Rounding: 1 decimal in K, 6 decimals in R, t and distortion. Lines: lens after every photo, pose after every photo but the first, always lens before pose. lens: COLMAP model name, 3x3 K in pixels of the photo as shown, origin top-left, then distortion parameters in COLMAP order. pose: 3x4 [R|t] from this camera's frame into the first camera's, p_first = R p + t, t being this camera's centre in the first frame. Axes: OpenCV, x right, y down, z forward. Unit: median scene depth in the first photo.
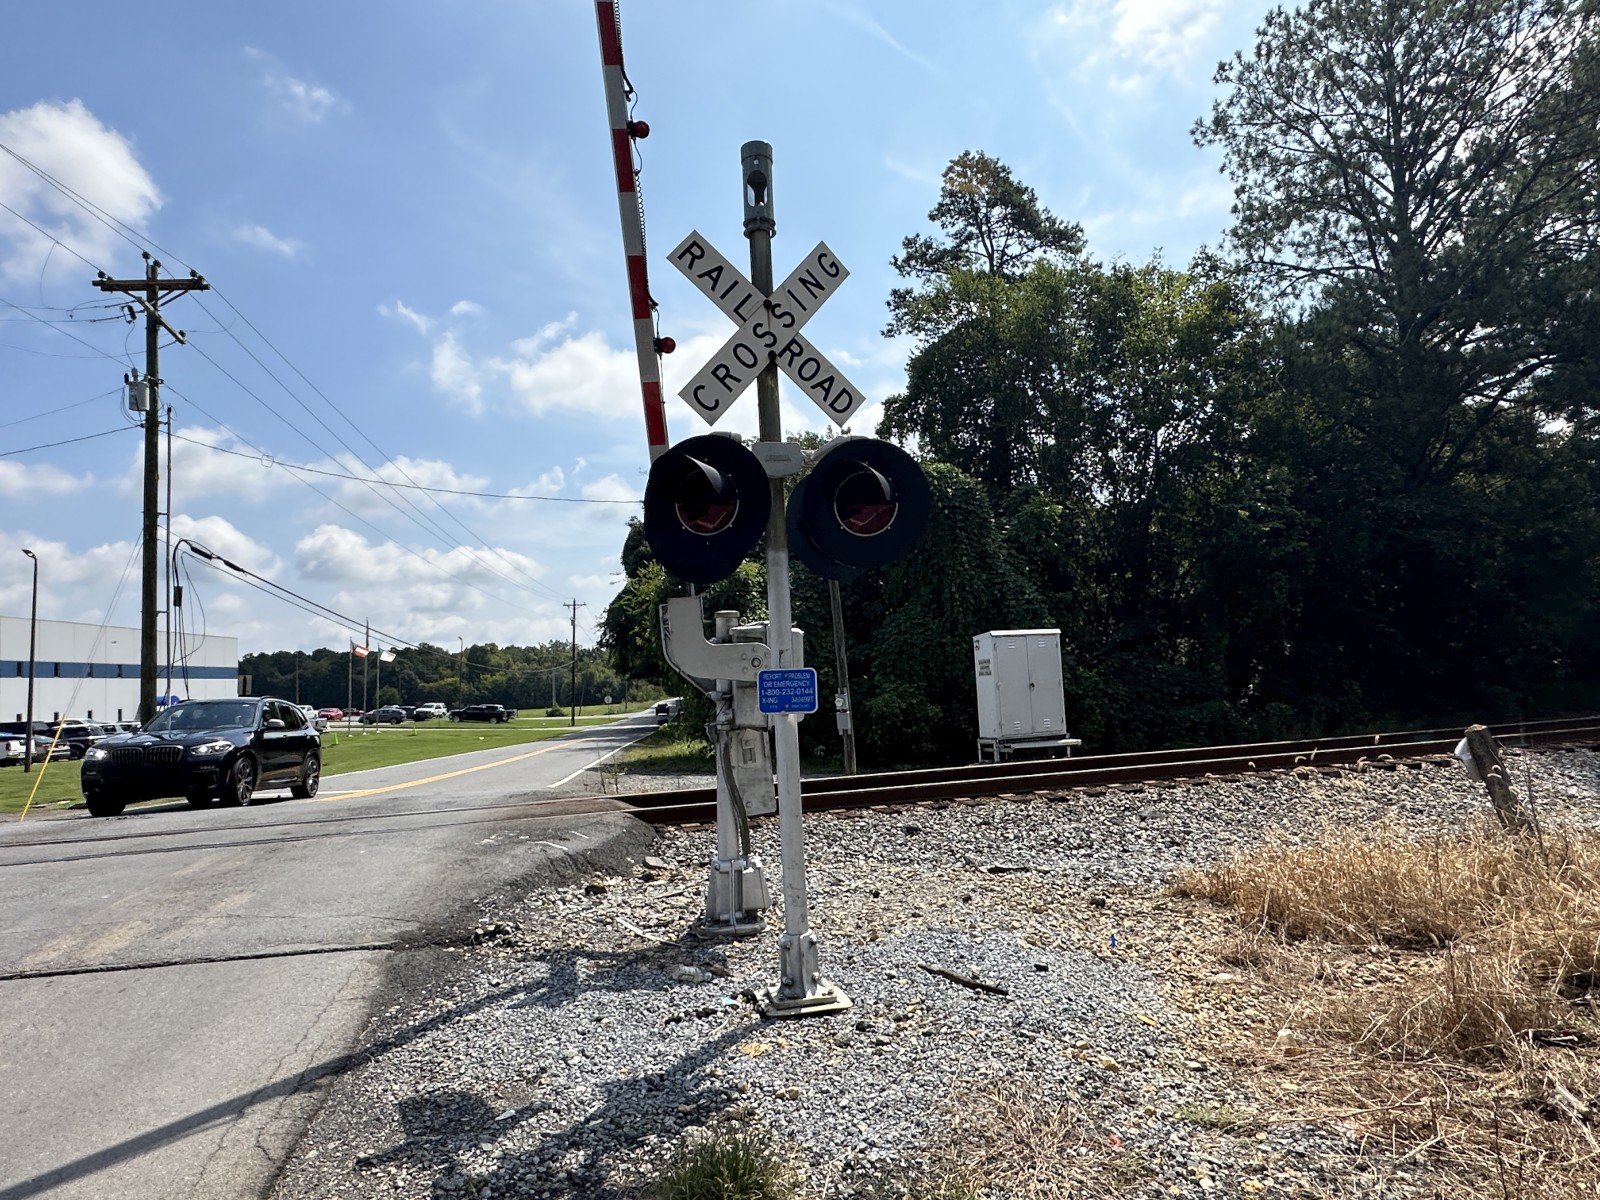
lens RADIAL K [[983.9, 0, 803.4], [0, 983.9, 604.8], [0, 0, 1]] dist [-0.000273, -0.000304]
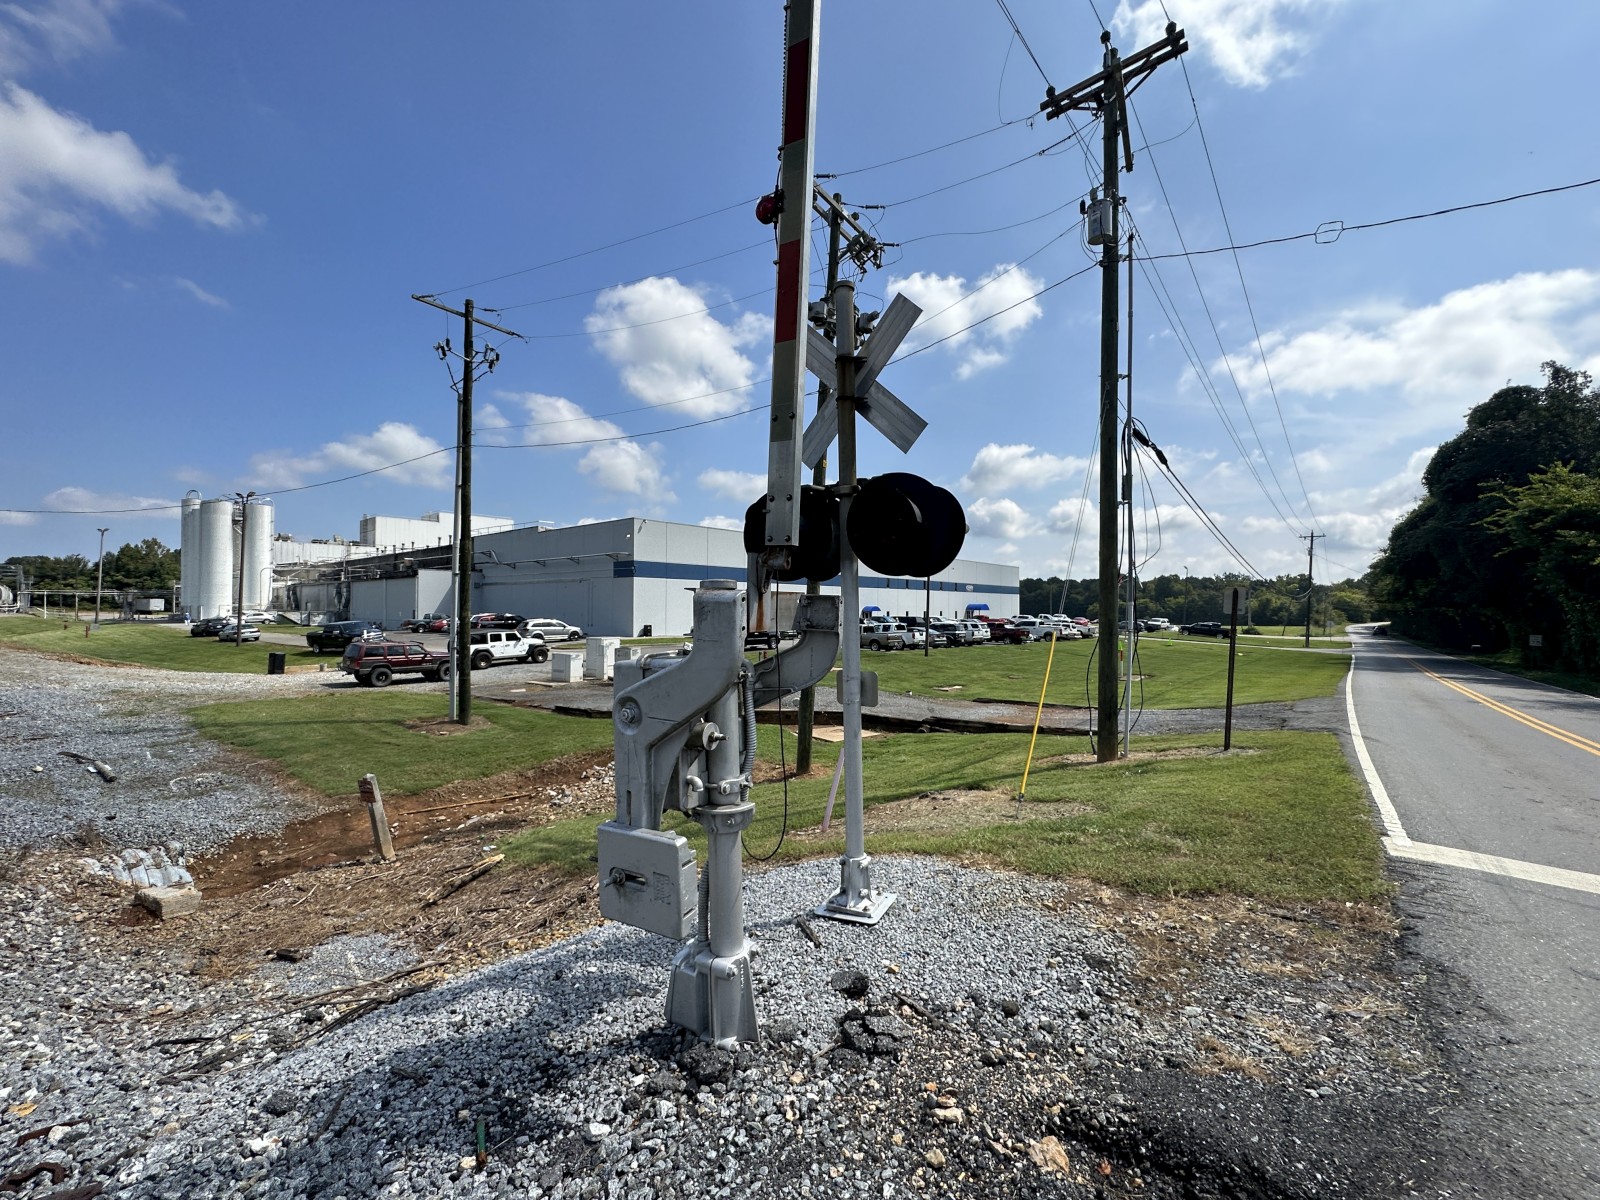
lens RADIAL K [[593.4, 0, 800.2], [0, 593.4, 601.7], [0, 0, 1]] dist [0.000717, 0.000027]
pose [[0.679990, 0.040891, -0.732080, -1.012946], [0.019025, 0.997124, 0.073367, 0.097479], [0.732974, -0.063816, 0.677257, 1.035438]]
